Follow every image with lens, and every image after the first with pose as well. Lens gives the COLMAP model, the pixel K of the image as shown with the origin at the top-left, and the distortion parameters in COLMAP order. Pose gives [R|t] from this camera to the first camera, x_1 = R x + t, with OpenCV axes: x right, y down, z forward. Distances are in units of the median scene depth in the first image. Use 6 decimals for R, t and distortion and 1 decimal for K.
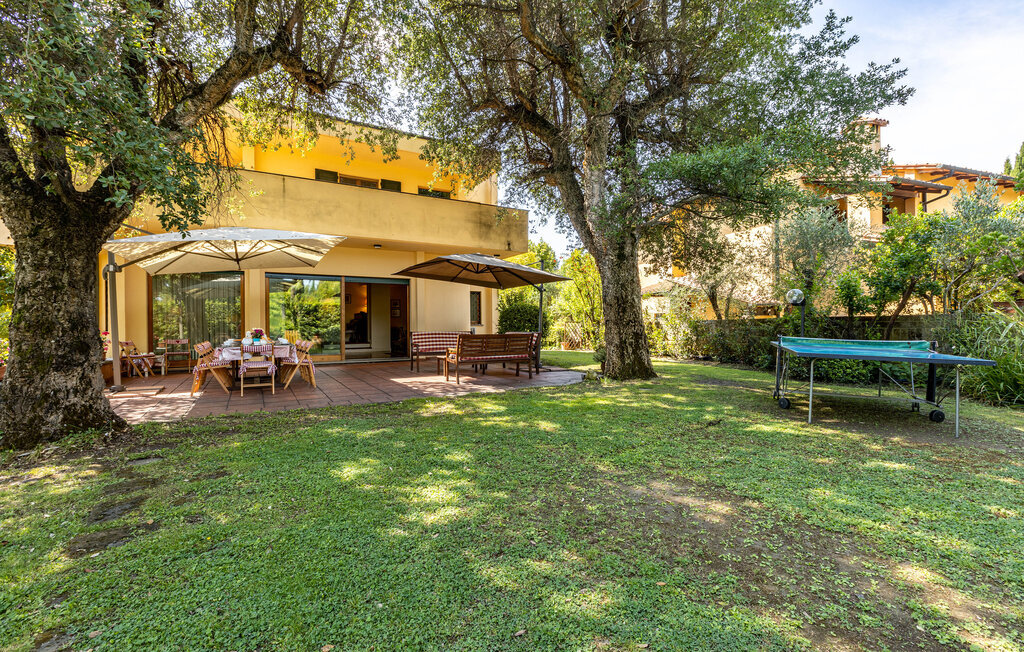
lens RADIAL K [[455.0, 0, 512.0], [0, 455.0, 326.0], [0, 0, 1]] dist [0.000017, -0.000070]
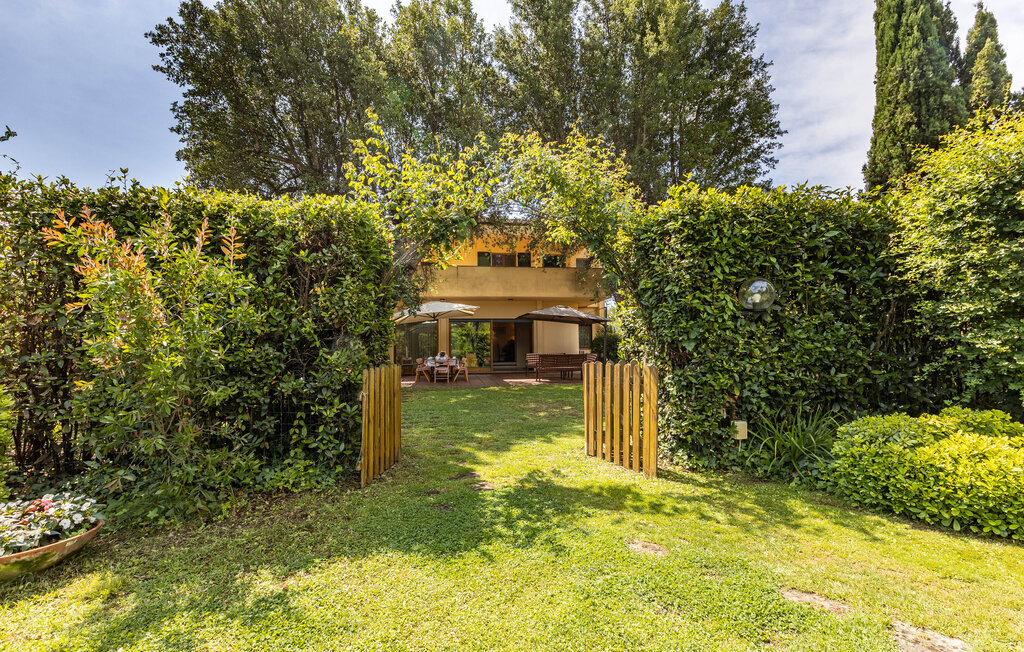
lens RADIAL K [[455.0, 0, 512.0], [0, 455.0, 326.0], [0, 0, 1]] dist [0.000017, -0.000070]
pose [[0.929399, -0.022507, -0.368388, 0.326993], [0.003461, 0.998626, -0.052280, -0.000418], [0.369059, 0.047314, 0.928201, -0.528539]]
